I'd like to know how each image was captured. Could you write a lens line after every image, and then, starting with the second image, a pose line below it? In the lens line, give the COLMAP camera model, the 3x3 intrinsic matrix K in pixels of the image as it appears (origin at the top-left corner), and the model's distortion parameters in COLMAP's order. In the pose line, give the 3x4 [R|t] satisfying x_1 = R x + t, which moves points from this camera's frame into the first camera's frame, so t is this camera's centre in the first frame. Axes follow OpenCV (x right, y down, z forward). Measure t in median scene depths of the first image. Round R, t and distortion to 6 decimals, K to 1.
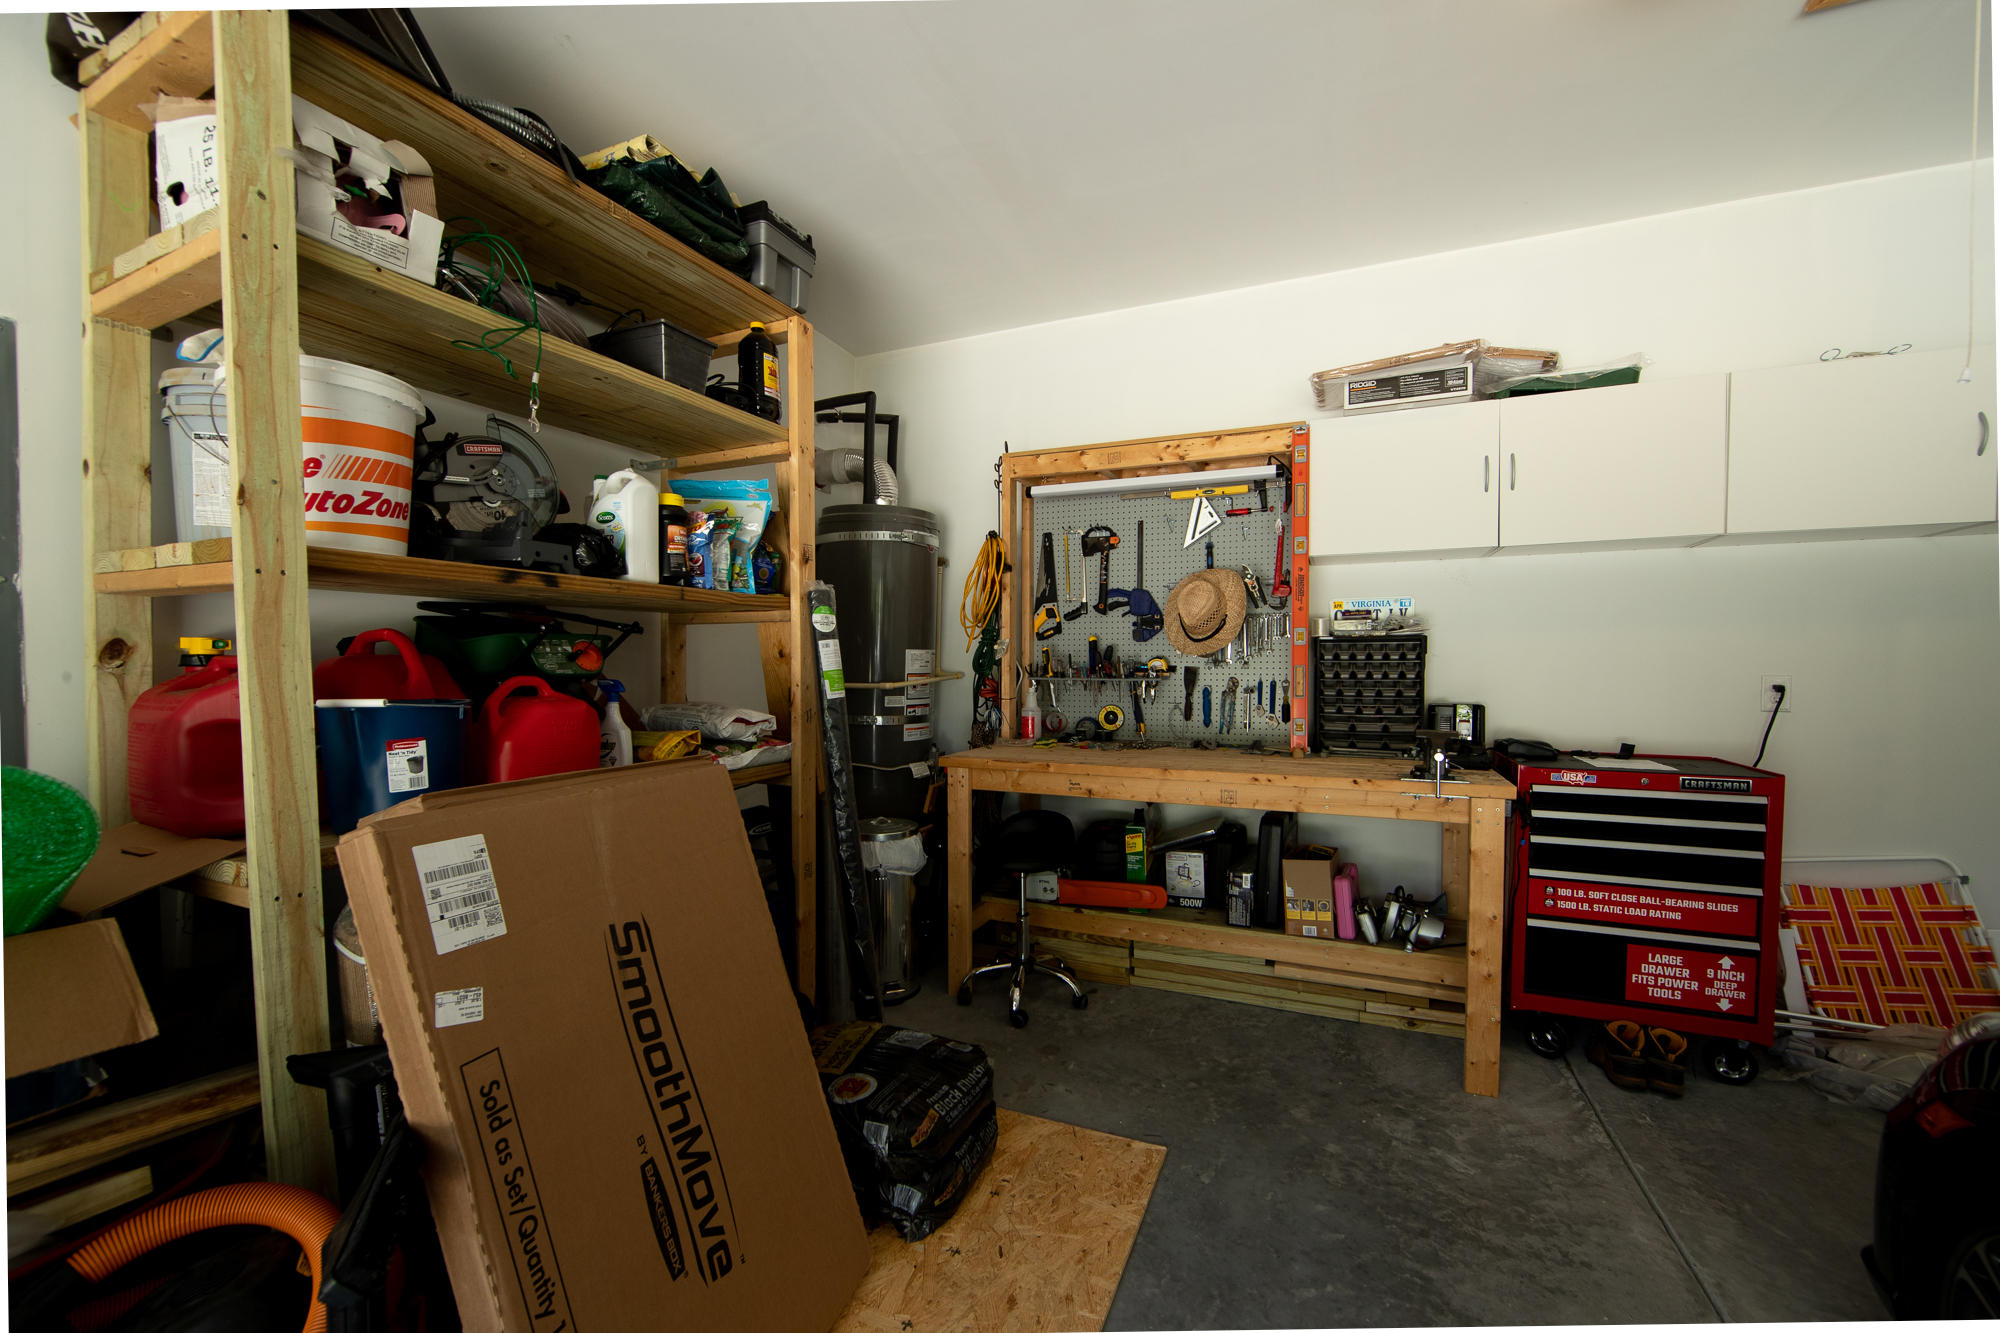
lens RADIAL K [[793.0, 0, 992.8], [0, 793.0, 684.9], [0, 0, 1]] dist [-0.015270, -0.000007]
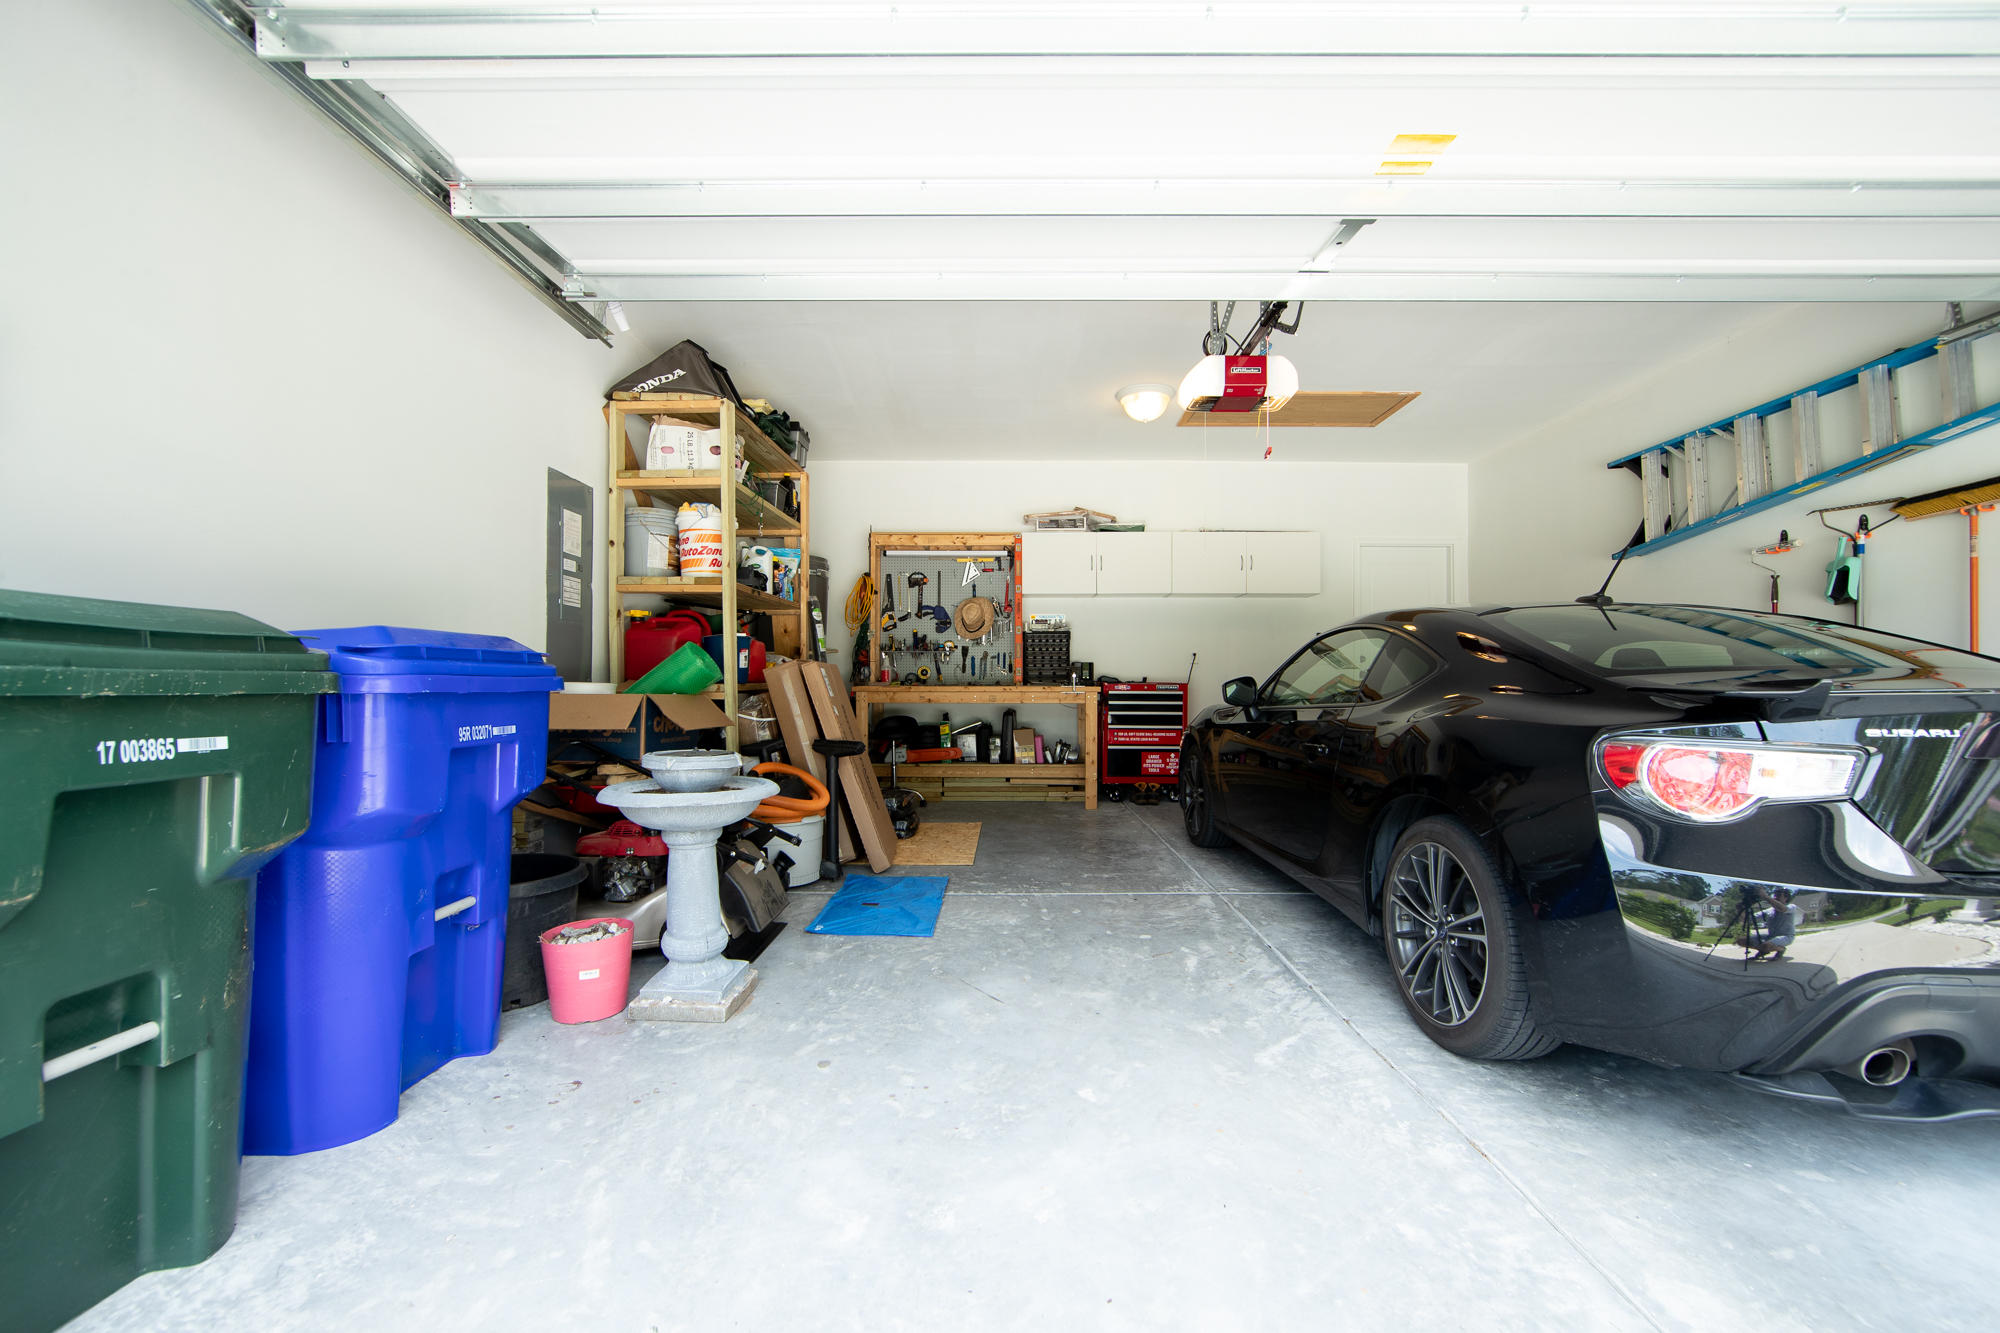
lens RADIAL K [[793.0, 0, 992.8], [0, 793.0, 684.9], [0, 0, 1]] dist [-0.015270, -0.000007]
pose [[0.920763, 0.000785, 0.390122, -0.502277], [0.007854, 0.999758, -0.020548, 0.126154], [-0.390043, 0.021983, 0.920534, -0.930882]]
